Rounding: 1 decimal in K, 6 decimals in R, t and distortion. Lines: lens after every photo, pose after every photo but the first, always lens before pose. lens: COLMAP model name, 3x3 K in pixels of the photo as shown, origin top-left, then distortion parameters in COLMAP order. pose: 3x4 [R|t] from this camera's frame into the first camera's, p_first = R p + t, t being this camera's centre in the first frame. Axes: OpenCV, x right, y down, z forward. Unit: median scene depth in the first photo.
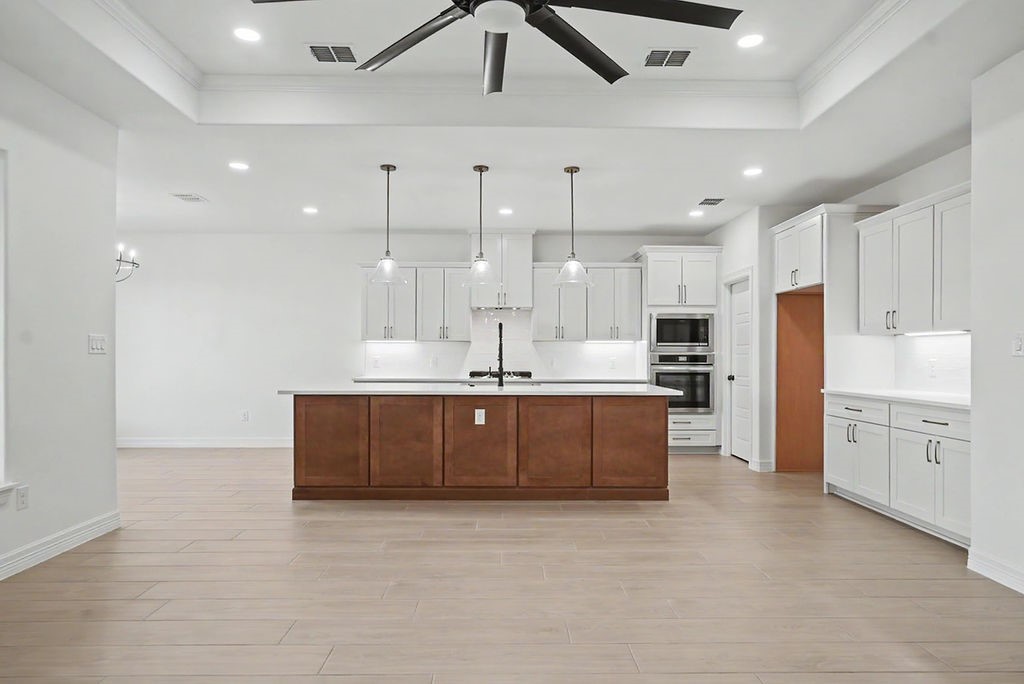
lens RADIAL K [[606.8, 0, 514.9], [0, 606.8, 355.4], [0, 0, 1]] dist [-0.006343, 0.003383]
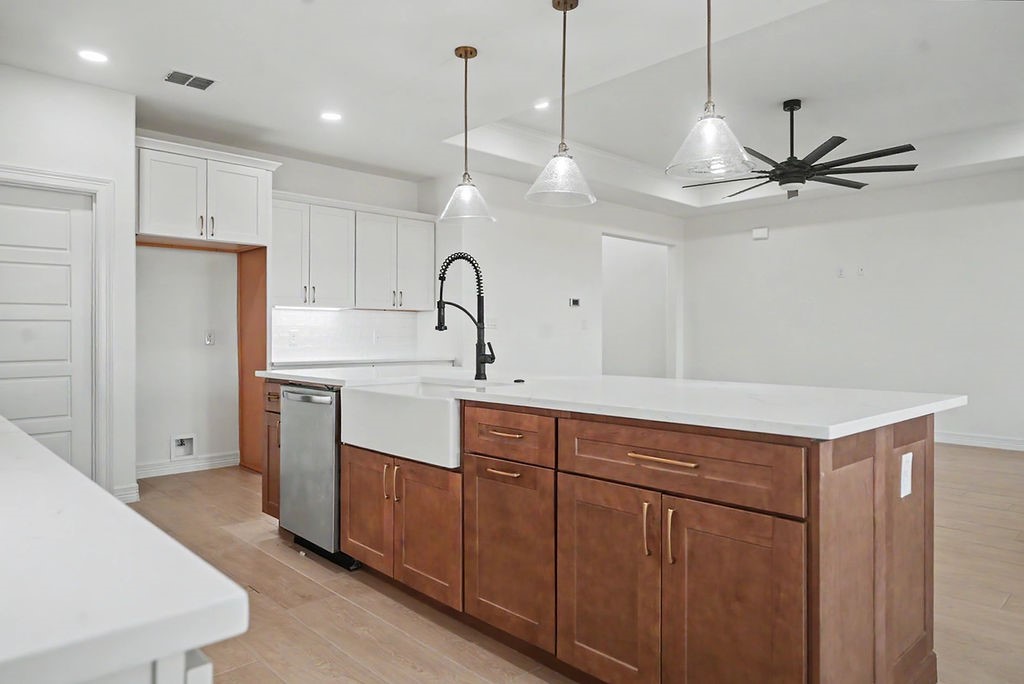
lens RADIAL K [[657.7, 0, 516.0], [0, 657.7, 337.1], [0, 0, 1]] dist [0.006346, 0.000433]
pose [[-0.673080, -0.002432, 0.739566, -0.480279], [0.000066, 0.999994, 0.003348, 0.014060], [-0.739570, 0.002302, -0.673076, 1.405921]]
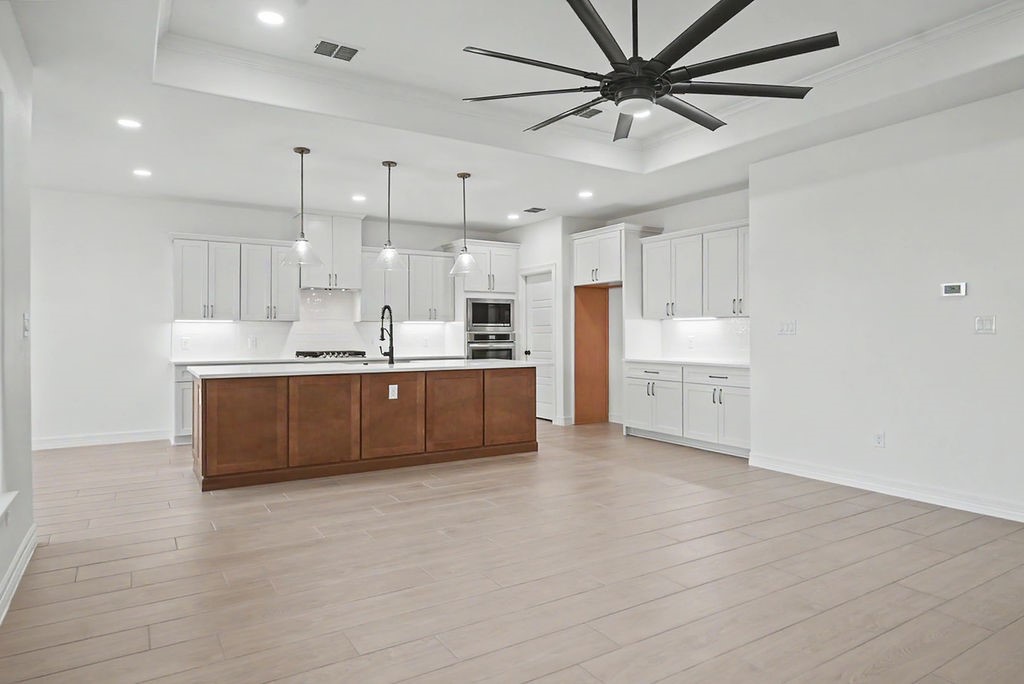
lens RADIAL K [[606.8, 0, 508.7], [0, 606.8, 332.0], [0, 0, 1]] dist [-0.006343, 0.003383]
pose [[0.859790, -0.003154, 0.510638, -0.410618], [0.004588, 0.999988, -0.001548, -0.003574], [-0.510627, 0.003674, 0.859794, -0.041351]]
